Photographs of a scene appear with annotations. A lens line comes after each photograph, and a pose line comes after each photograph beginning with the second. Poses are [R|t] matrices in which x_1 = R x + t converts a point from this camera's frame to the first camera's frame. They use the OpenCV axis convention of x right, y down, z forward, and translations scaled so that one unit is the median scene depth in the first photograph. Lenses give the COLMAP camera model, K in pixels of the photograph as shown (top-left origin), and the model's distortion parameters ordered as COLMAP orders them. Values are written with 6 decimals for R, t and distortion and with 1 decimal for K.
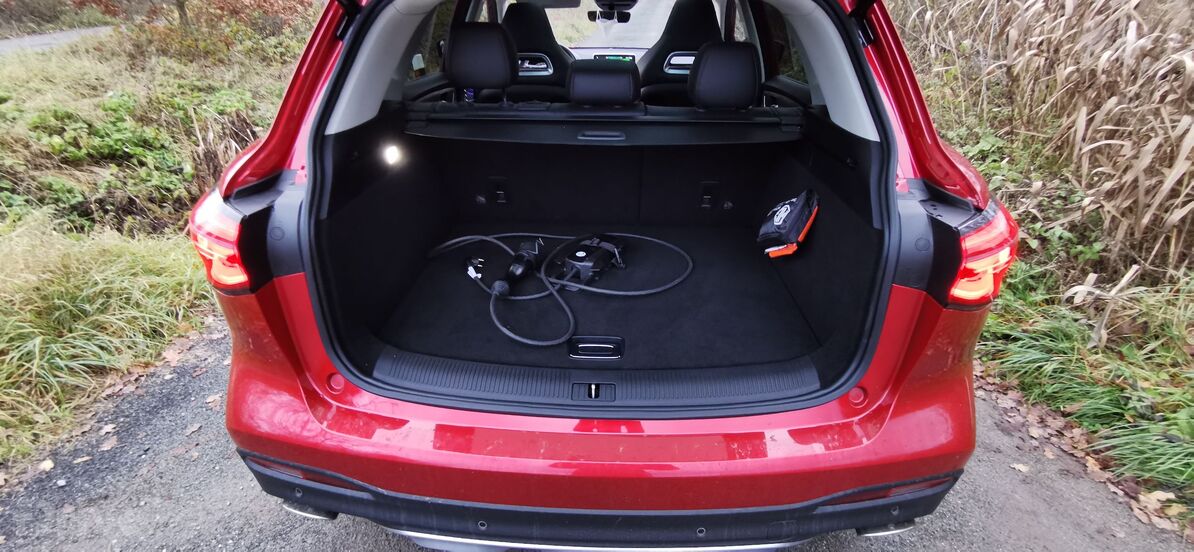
lens RADIAL K [[549.8, 0, 632.7], [0, 549.8, 275.3], [0, 0, 1]] dist [0.001588, 0.000790]
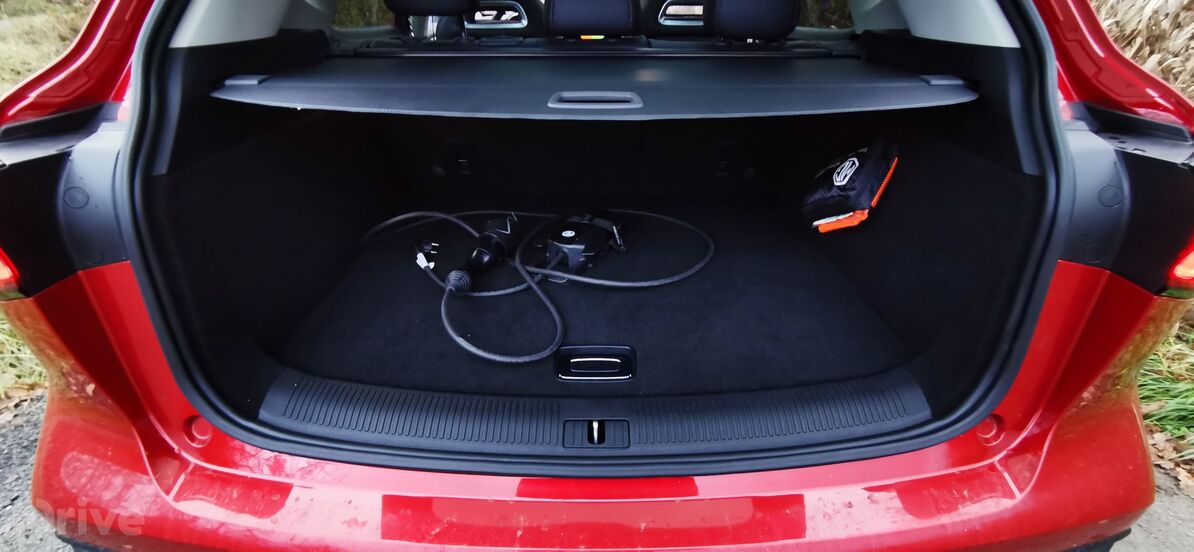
lens RADIAL K [[549.8, 0, 632.7], [0, 549.8, 275.3], [0, 0, 1]] dist [0.001588, 0.000790]
pose [[0.999207, -0.021114, 0.033759, -0.036882], [0.020692, 0.999704, 0.012780, 0.011744], [-0.034019, -0.012071, 0.999348, 0.275603]]
